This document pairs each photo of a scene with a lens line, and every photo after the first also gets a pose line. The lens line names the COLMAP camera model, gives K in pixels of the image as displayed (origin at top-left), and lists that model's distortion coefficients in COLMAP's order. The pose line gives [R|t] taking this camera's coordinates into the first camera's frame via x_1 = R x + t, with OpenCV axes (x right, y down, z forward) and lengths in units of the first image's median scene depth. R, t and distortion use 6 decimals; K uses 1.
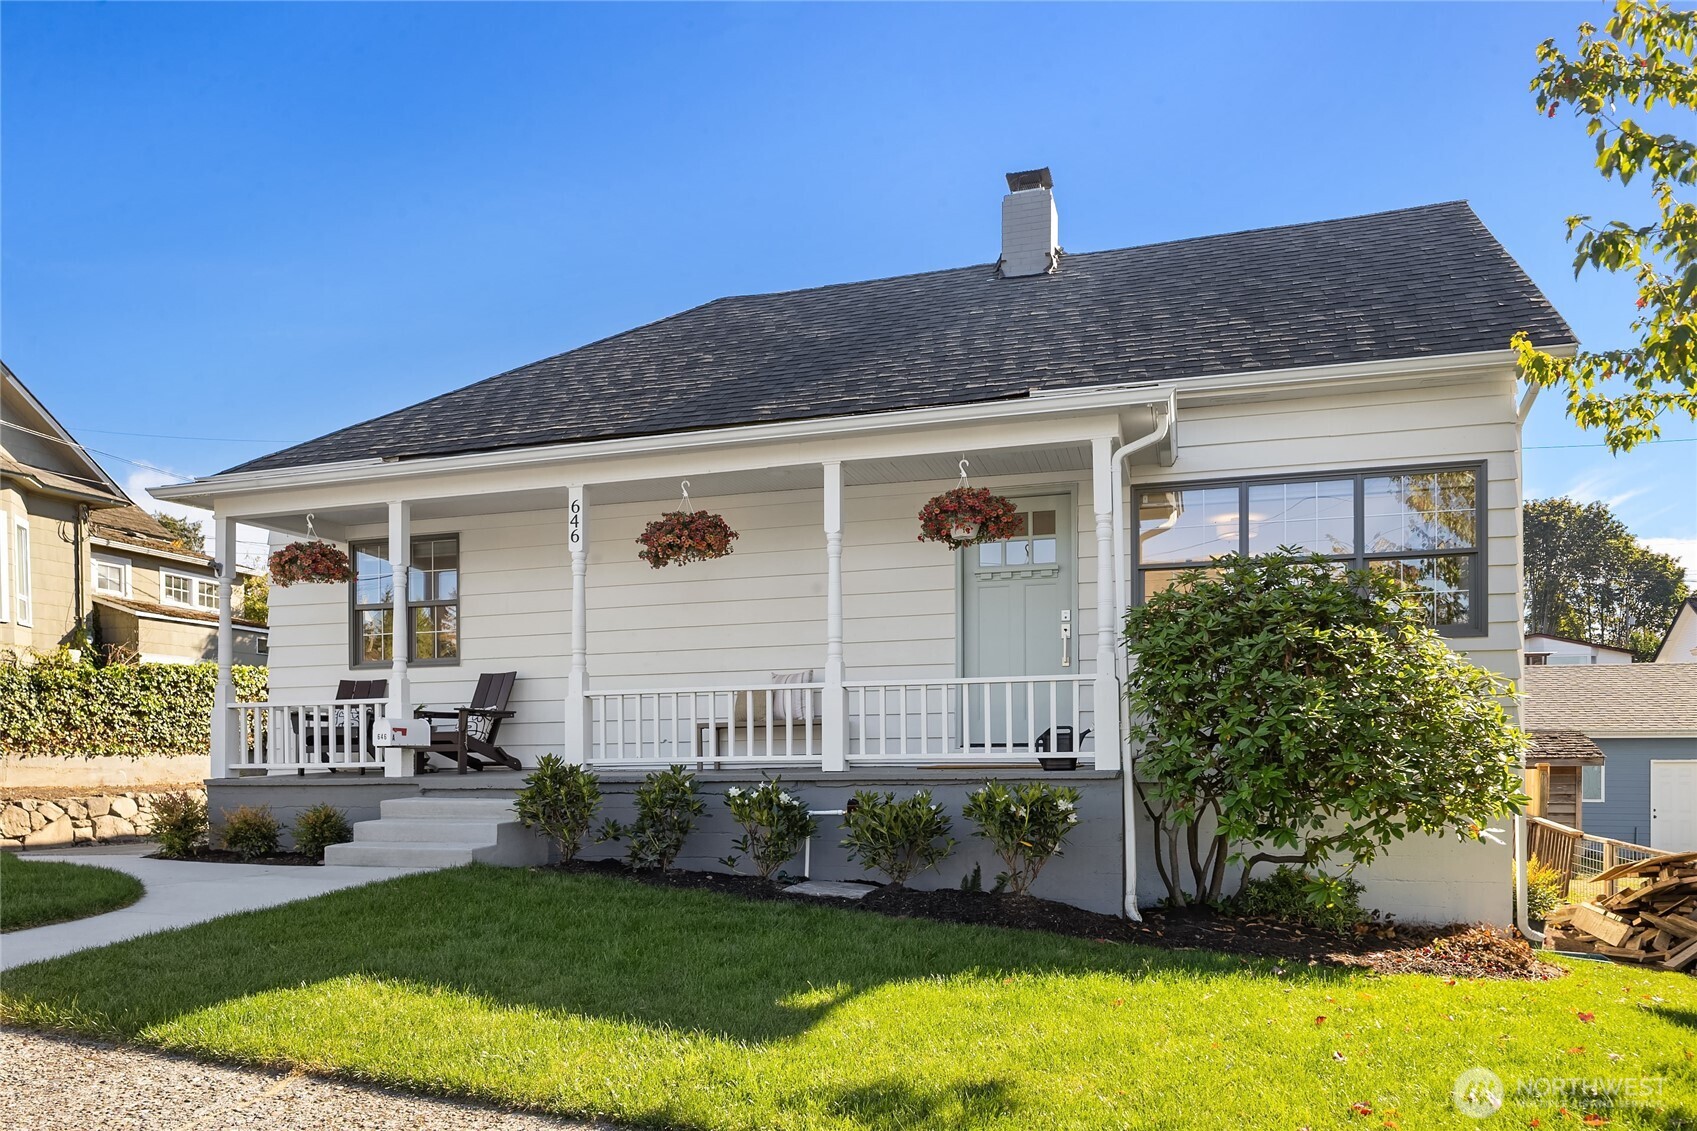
lens RADIAL K [[1187.5, 0, 849.9], [0, 1187.5, 632.4], [0, 0, 1]] dist [-0.003059, -0.002979]
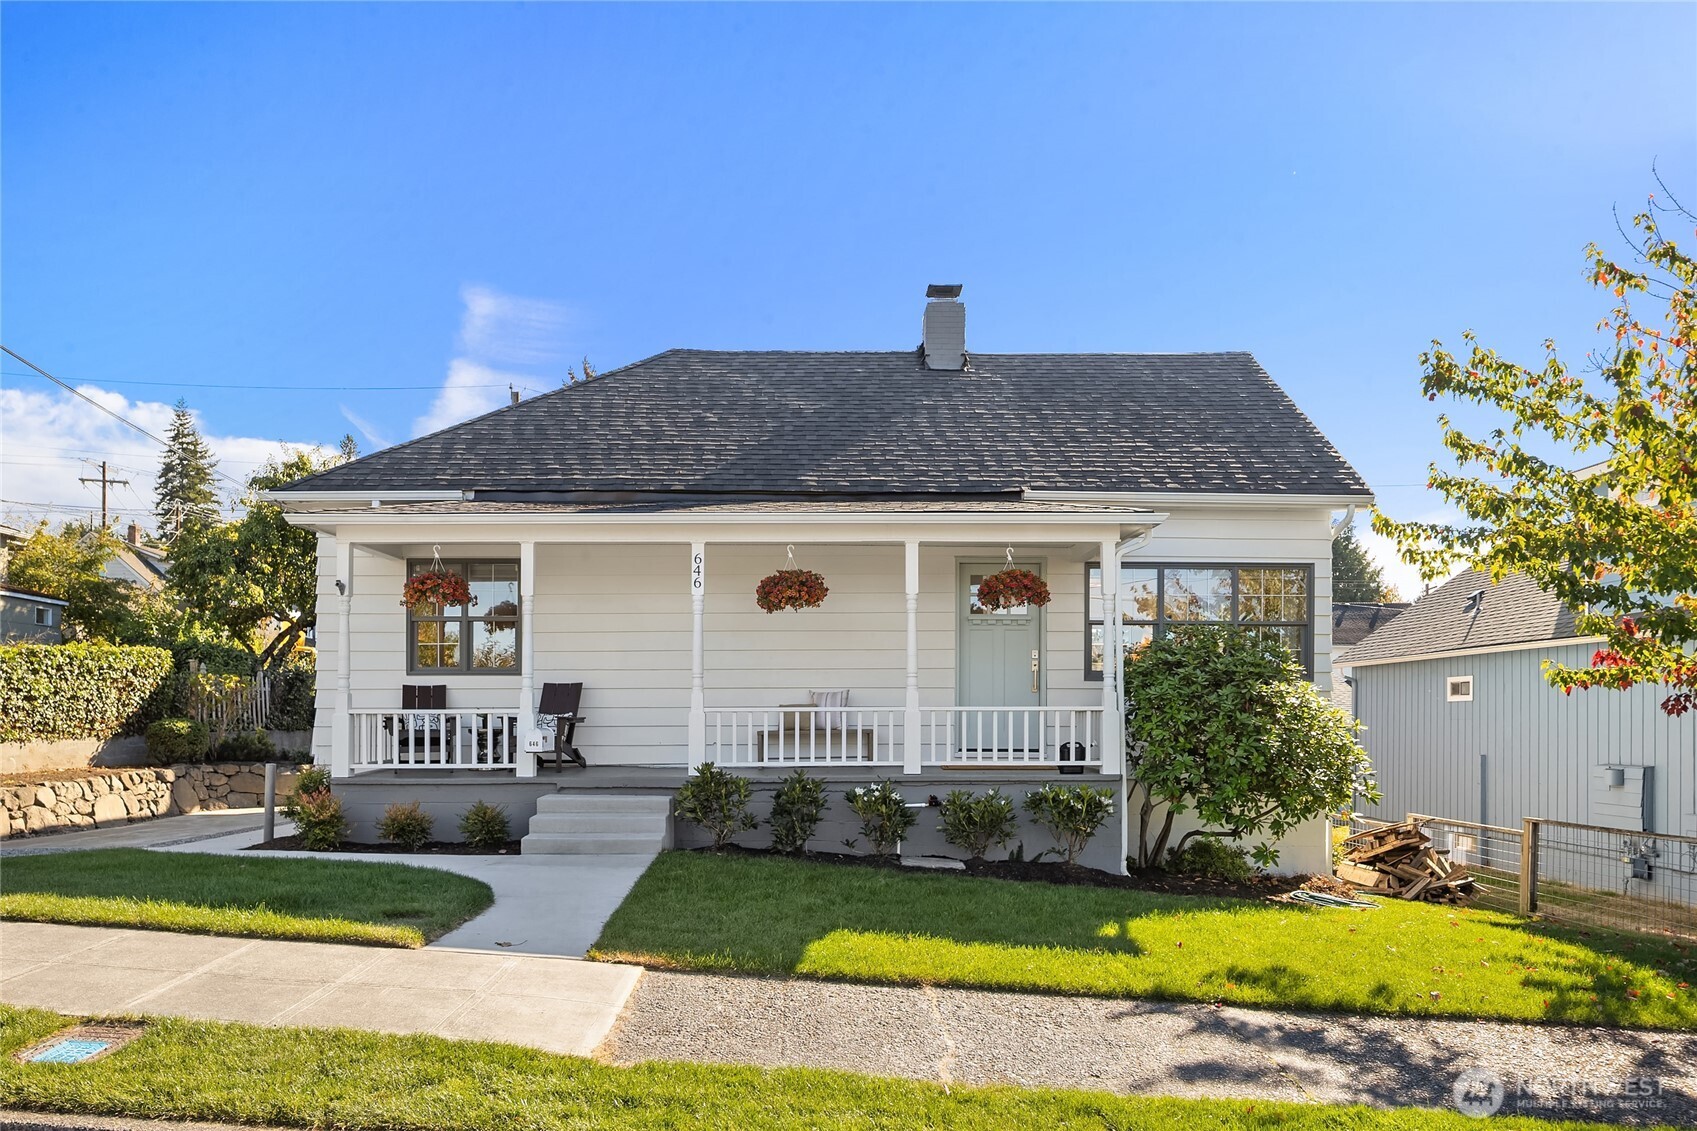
lens RADIAL K [[1186.7, 0, 848.5], [0, 1186.7, 565.5], [0, 0, 1]] dist [-0.004616, 0.000484]
pose [[0.948041, 0.051205, 0.314001, -0.488909], [-0.043272, 0.998545, -0.032184, -0.068043], [-0.315192, 0.016924, 0.948877, -0.239315]]
